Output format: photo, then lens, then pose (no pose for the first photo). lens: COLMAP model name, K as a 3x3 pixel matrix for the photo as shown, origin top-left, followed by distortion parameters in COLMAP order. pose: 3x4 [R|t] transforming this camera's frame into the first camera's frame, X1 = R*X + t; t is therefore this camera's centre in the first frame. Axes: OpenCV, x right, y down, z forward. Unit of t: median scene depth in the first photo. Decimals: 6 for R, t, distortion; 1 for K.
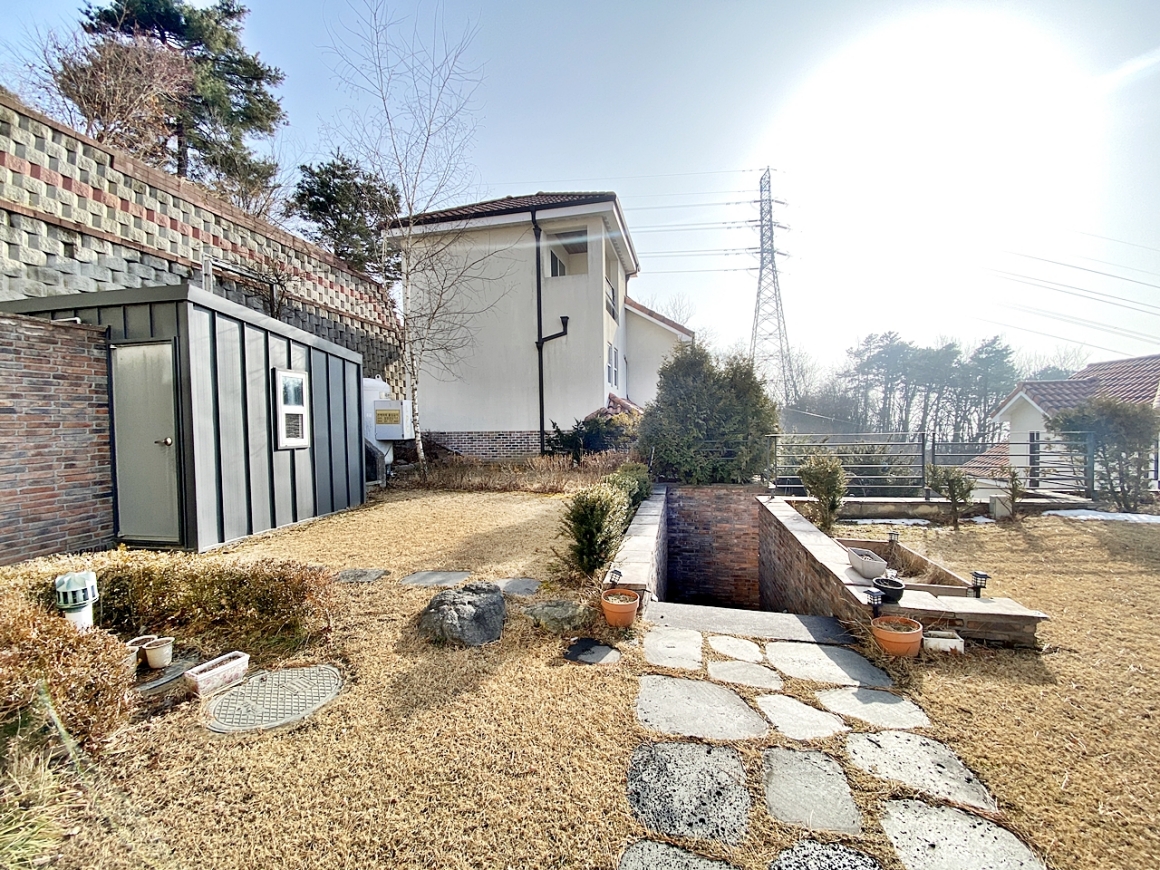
lens RADIAL K [[469.5, 0, 576.9], [0, 469.5, 440.6], [0, 0, 1]] dist [0.000031, -0.009238]
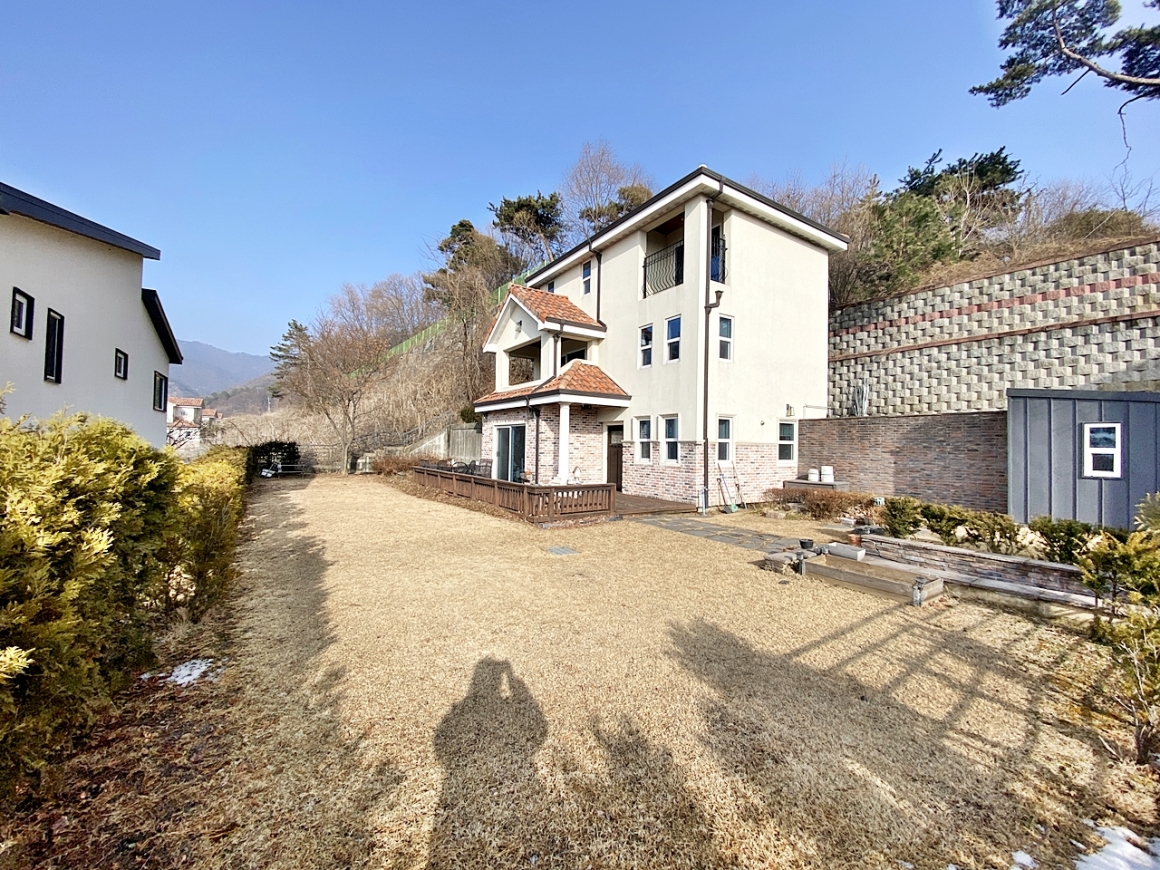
lens RADIAL K [[469.5, 0, 571.0], [0, 469.5, 438.8], [0, 0, 1]] dist [0.000031, -0.009238]
pose [[-0.714746, -0.006058, -0.699358, 0.869216], [-0.032283, 0.999182, 0.024337, -0.049689], [0.698639, 0.039972, -0.714357, 0.520612]]
